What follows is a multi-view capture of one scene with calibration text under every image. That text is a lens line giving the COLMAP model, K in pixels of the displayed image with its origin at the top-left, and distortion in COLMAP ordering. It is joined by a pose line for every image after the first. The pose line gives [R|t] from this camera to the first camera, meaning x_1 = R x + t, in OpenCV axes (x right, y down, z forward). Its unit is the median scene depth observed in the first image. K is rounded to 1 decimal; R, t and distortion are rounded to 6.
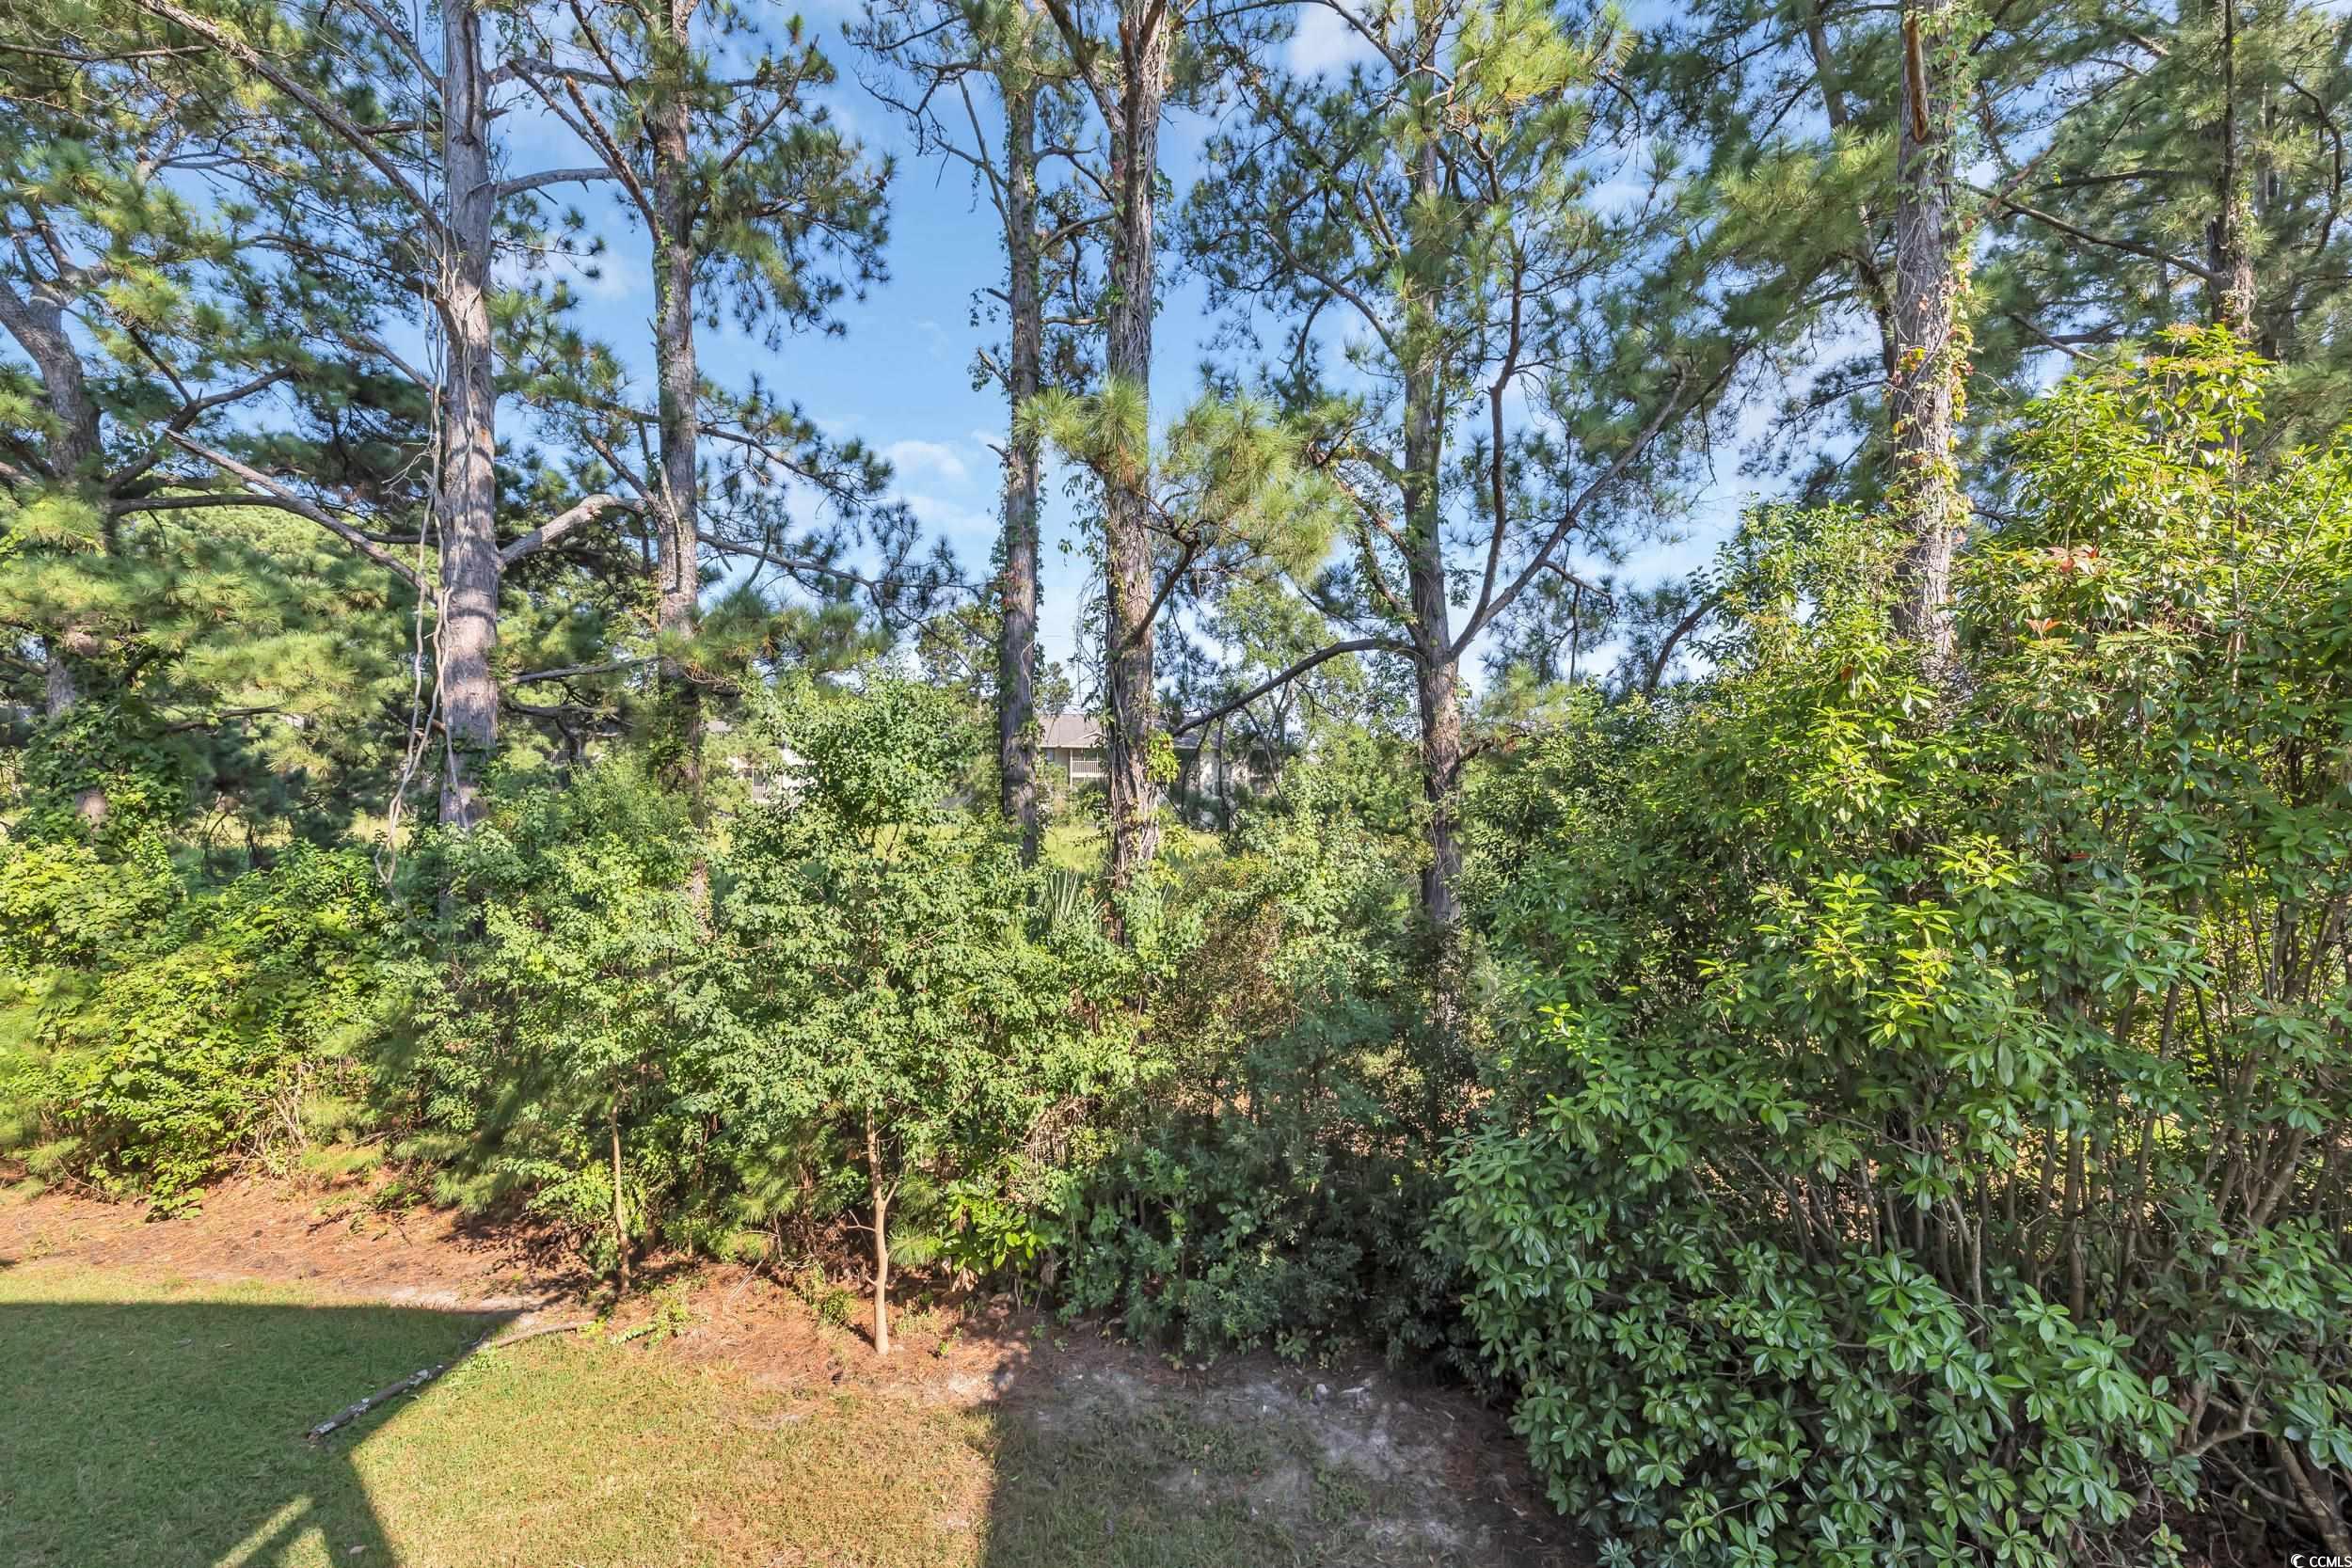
lens RADIAL K [[987.3, 0, 1180.1], [0, 987.3, 777.3], [0, 0, 1]] dist [0.000351, 0.000454]
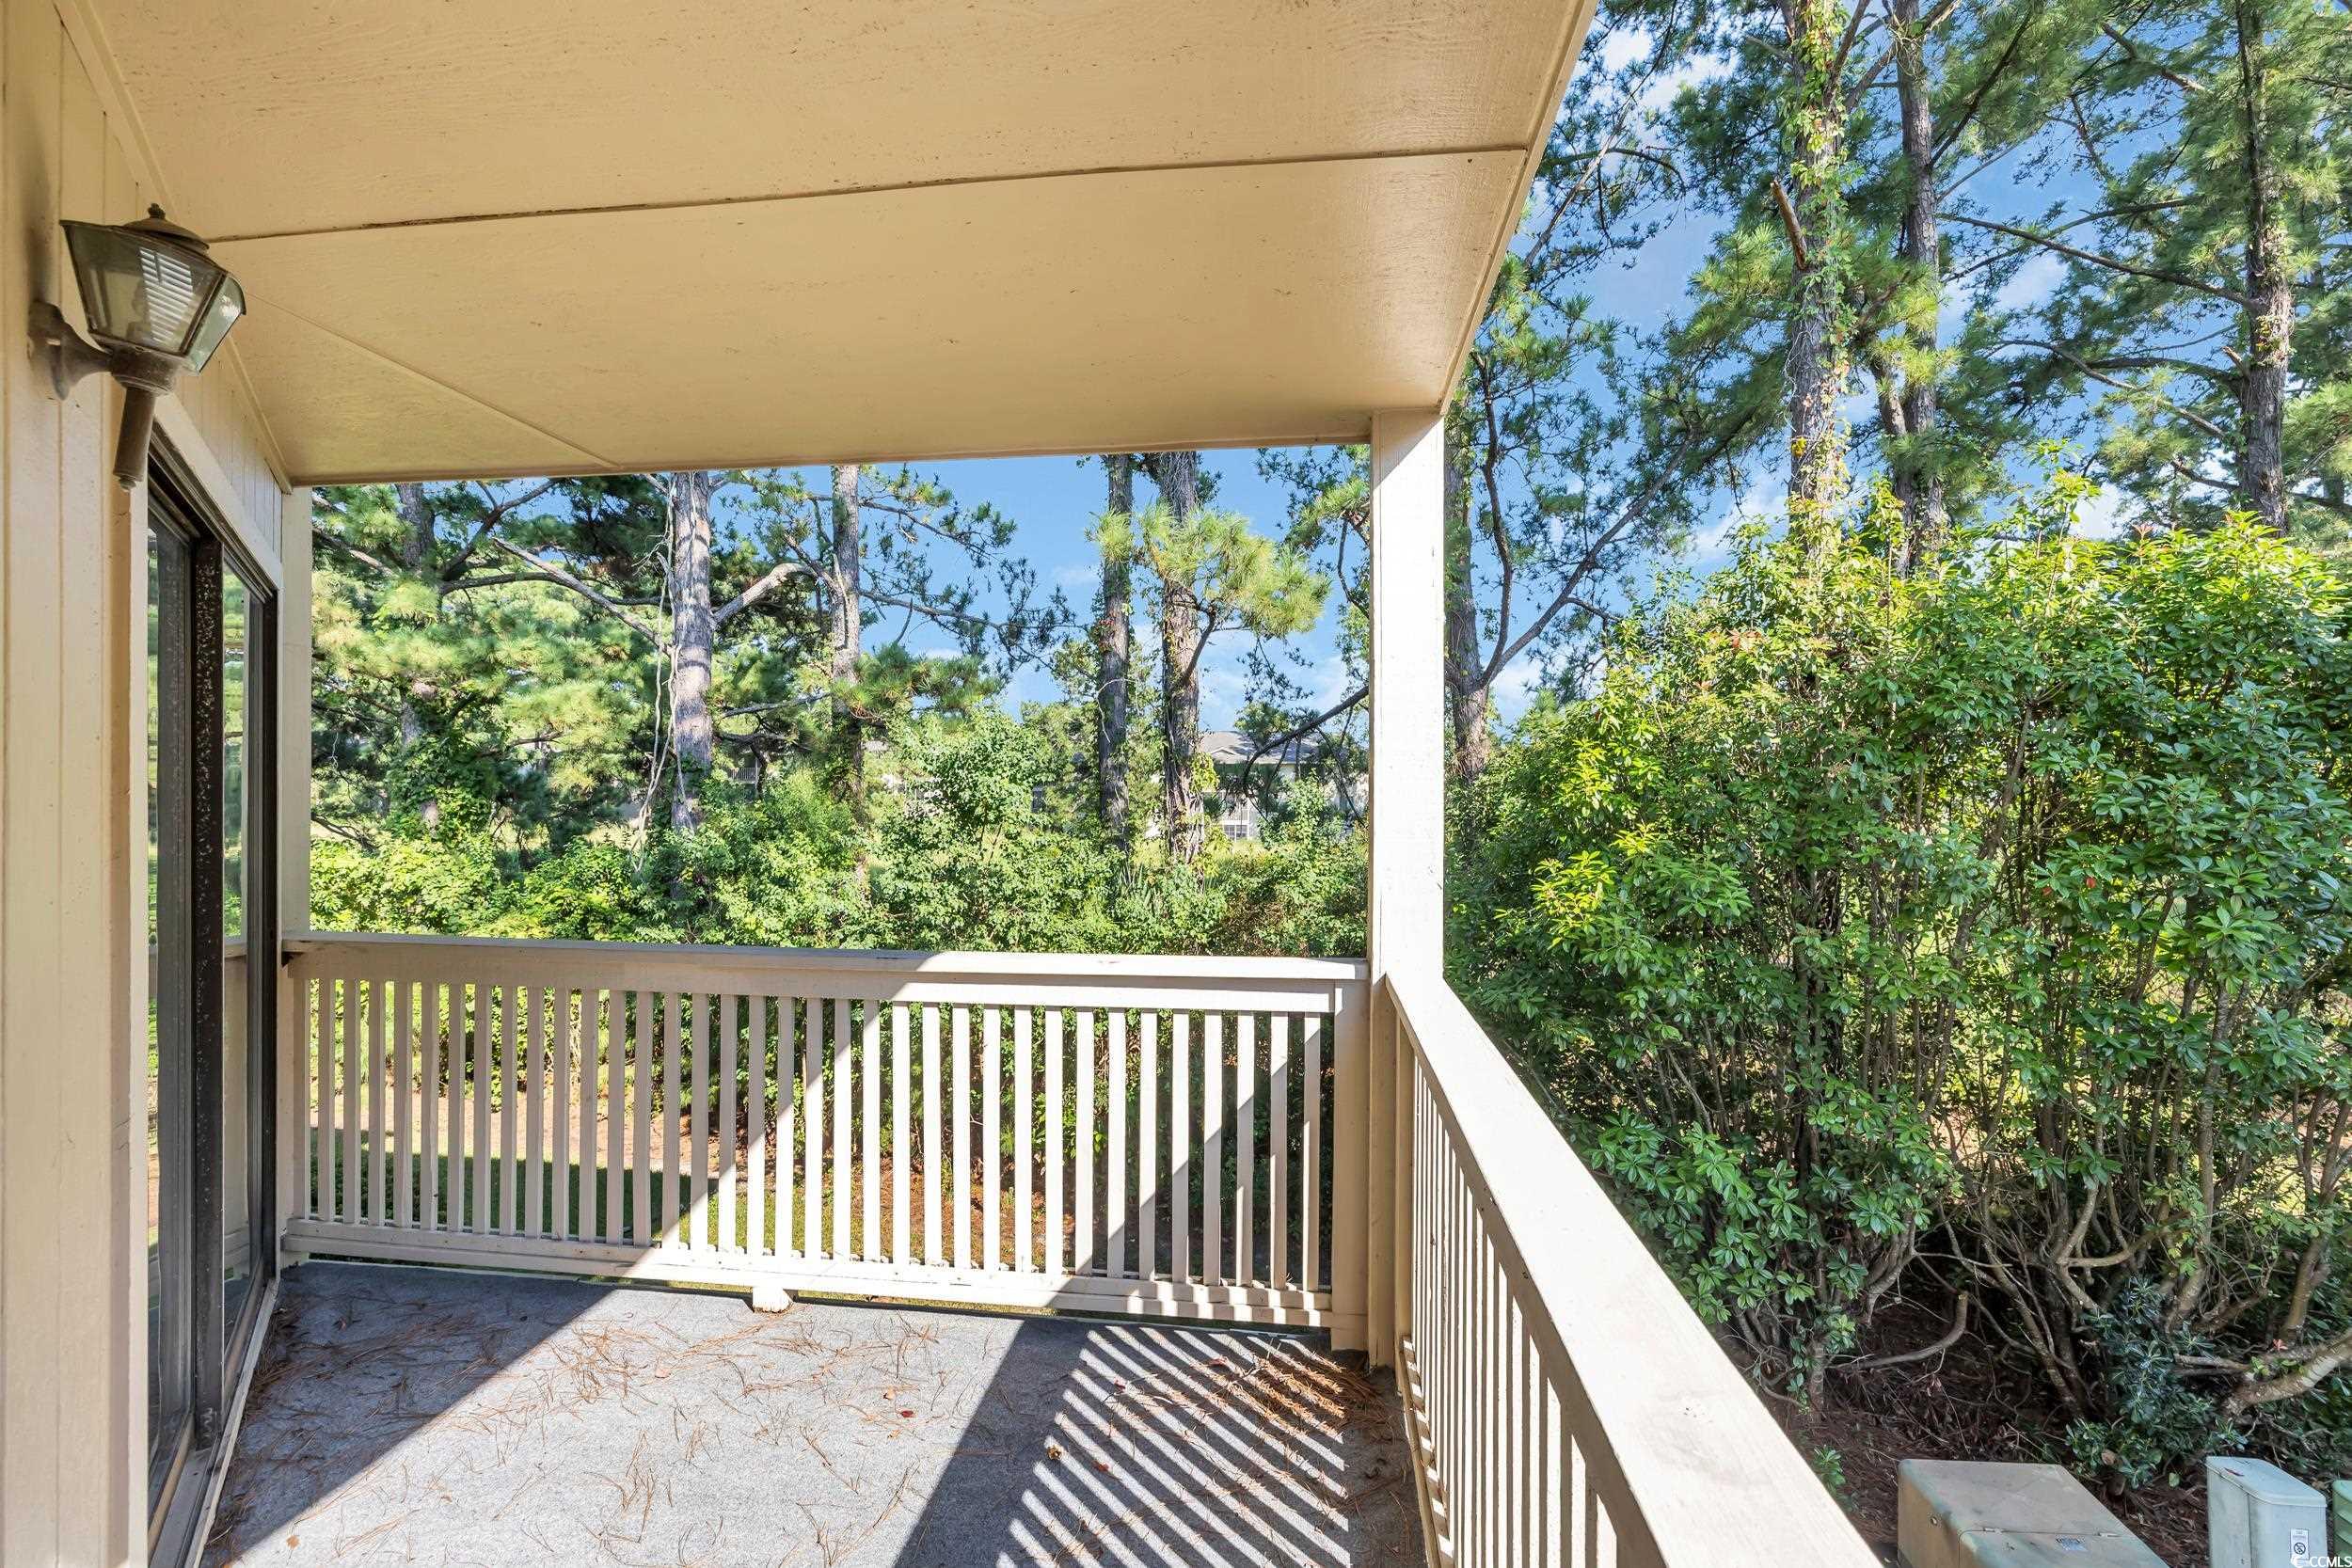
lens RADIAL K [[987.3, 0, 1175.9], [0, 987.3, 781.7], [0, 0, 1]] dist [0.000351, 0.000454]
pose [[0.989959, -0.002911, -0.141322, 0.086569], [0.001412, 0.999942, -0.010709, 0.002313], [0.141345, 0.010402, 0.989906, -0.183835]]
